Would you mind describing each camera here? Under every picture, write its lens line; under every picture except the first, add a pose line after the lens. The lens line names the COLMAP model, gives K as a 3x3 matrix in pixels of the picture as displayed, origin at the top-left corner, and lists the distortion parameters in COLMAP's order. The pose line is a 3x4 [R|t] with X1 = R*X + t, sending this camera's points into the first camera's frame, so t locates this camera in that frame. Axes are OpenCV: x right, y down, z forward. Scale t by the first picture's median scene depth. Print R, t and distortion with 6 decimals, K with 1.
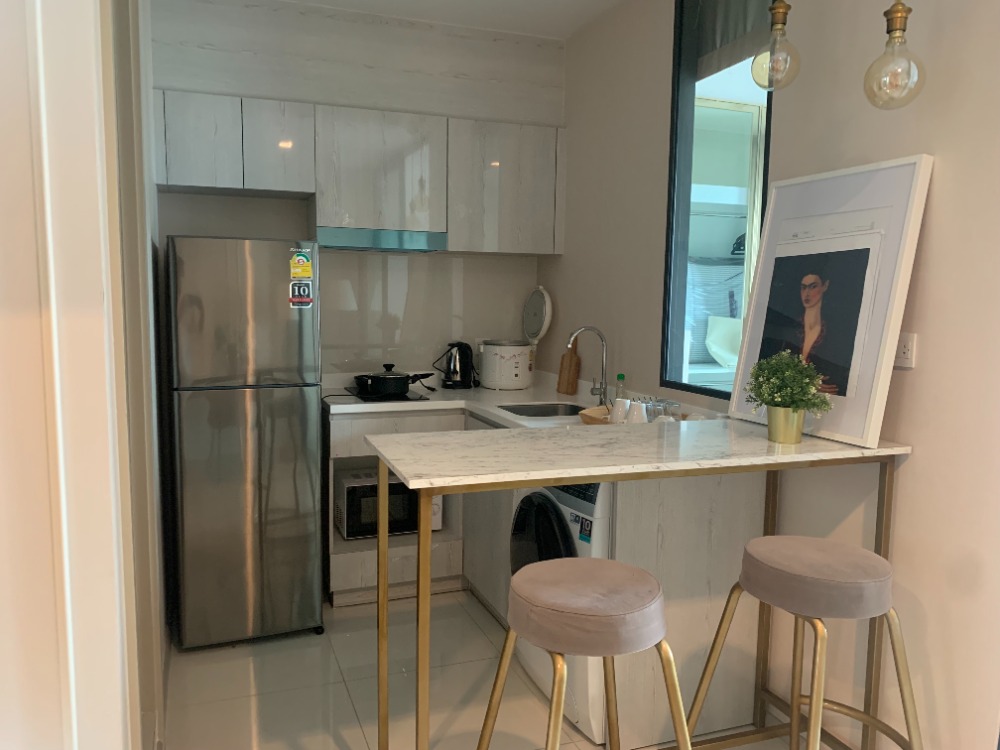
lens RADIAL K [[771.2, 0, 488.9], [0, 771.2, 378.1], [0, 0, 1]] dist [0.058076, -0.036633]
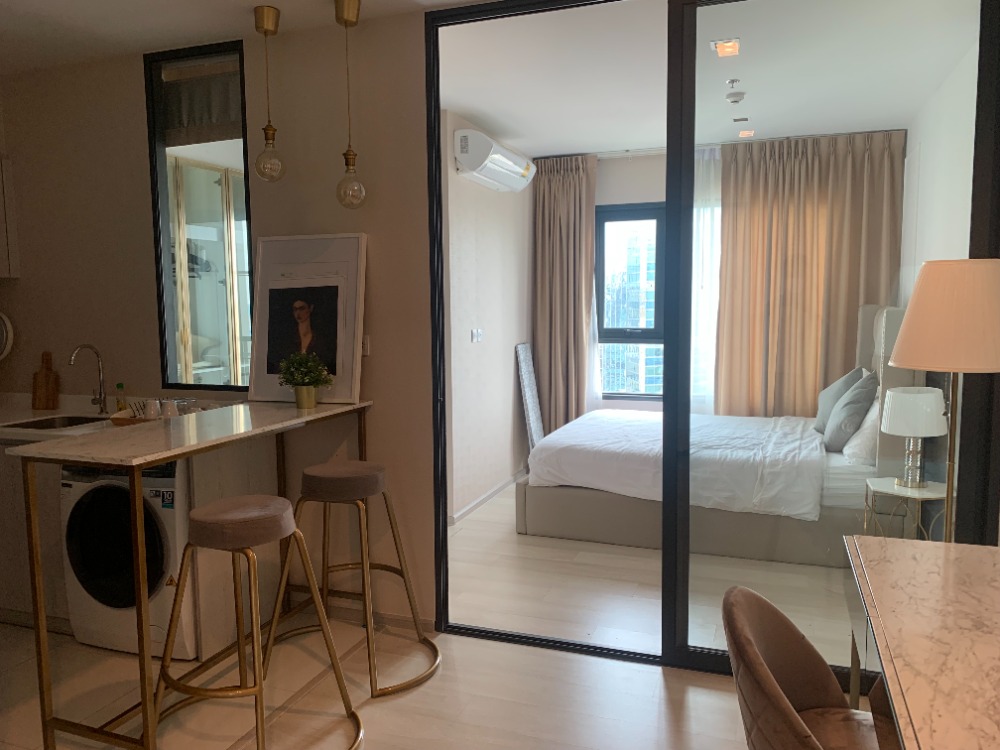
lens RADIAL K [[771.2, 0, 502.5], [0, 771.2, 379.7], [0, 0, 1]] dist [0.058076, -0.036633]
pose [[0.636198, -0.098146, 0.765258, -0.543547], [0.103480, 0.993769, 0.041424, 0.000724], [-0.764555, 0.052835, 0.642390, -0.300472]]
